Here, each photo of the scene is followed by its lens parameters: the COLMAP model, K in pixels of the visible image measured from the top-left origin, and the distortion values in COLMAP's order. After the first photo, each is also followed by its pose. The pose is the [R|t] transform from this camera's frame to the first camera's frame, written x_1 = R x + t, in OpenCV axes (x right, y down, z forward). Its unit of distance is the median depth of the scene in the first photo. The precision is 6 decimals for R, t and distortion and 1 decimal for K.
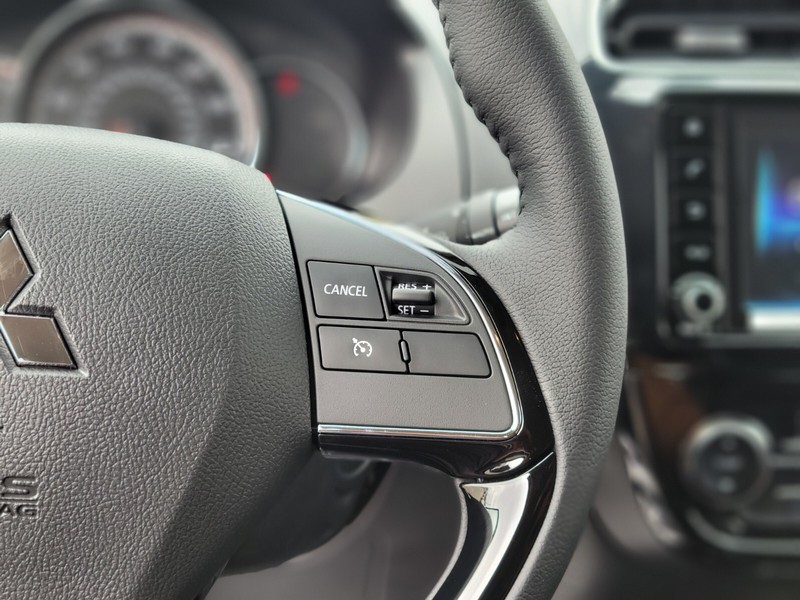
lens RADIAL K [[1236.3, 0, 398.6], [0, 1236.3, 319.2], [0, 0, 1]] dist [0.035331, 0.004245]
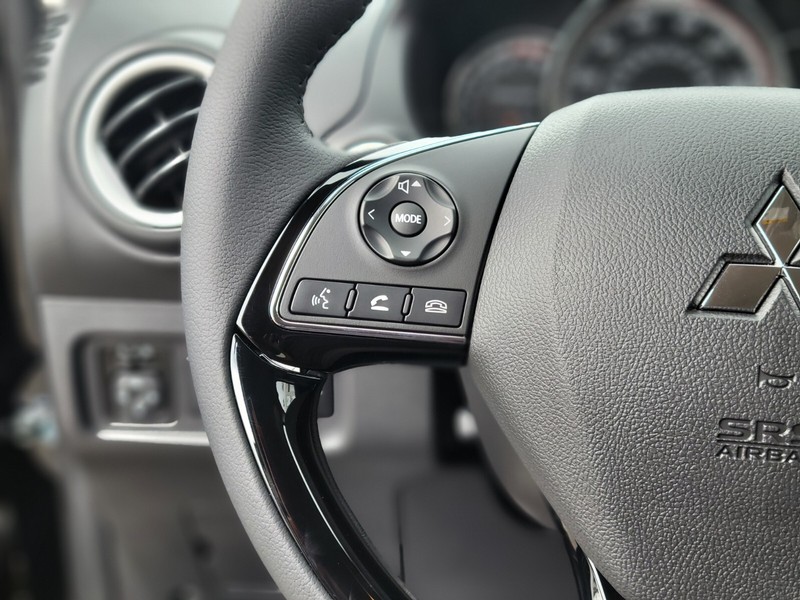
lens RADIAL K [[1236.3, 0, 398.6], [0, 1236.3, 319.2], [0, 0, 1]] dist [0.035331, 0.004245]
pose [[0.985443, 0.013935, -0.169432, -0.420717], [-0.014252, 0.999898, -0.000653, 0.041404], [0.169405, 0.003058, 0.985542, -0.057878]]
